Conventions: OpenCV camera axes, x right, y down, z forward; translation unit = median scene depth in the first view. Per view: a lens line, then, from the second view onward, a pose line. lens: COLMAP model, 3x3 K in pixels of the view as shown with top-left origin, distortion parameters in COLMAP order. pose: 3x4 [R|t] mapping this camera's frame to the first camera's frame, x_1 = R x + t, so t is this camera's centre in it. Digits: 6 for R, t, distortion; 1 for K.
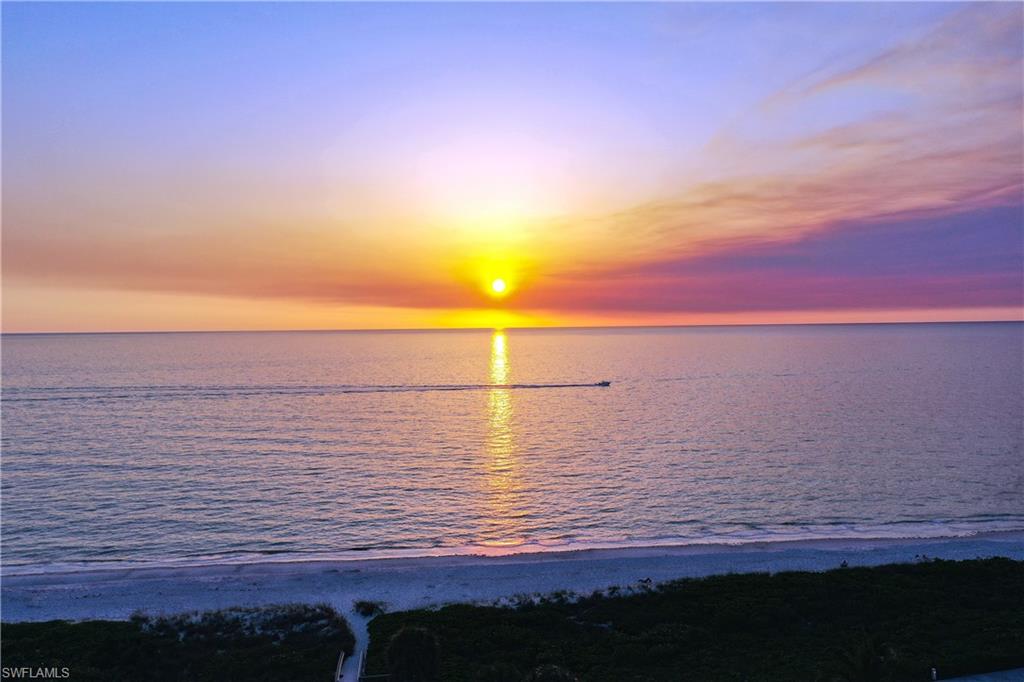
lens RADIAL K [[806.2, 0, 509.2], [0, 806.2, 341.1], [0, 0, 1]] dist [0.013229, -0.005153]
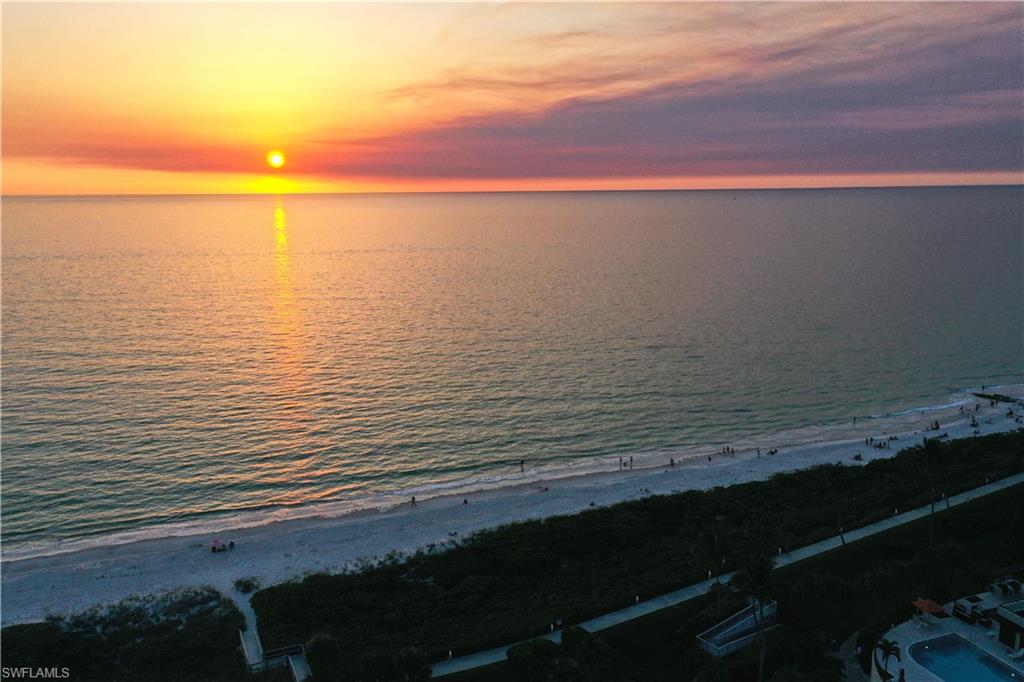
lens RADIAL K [[806.2, 0, 513.3], [0, 806.2, 339.5], [0, 0, 1]] dist [0.013229, -0.005153]
pose [[0.963508, -0.035867, 0.265266, -0.092007], [-0.007577, 0.986931, 0.160967, -0.277312], [-0.267573, -0.157103, 0.950644, -0.293536]]
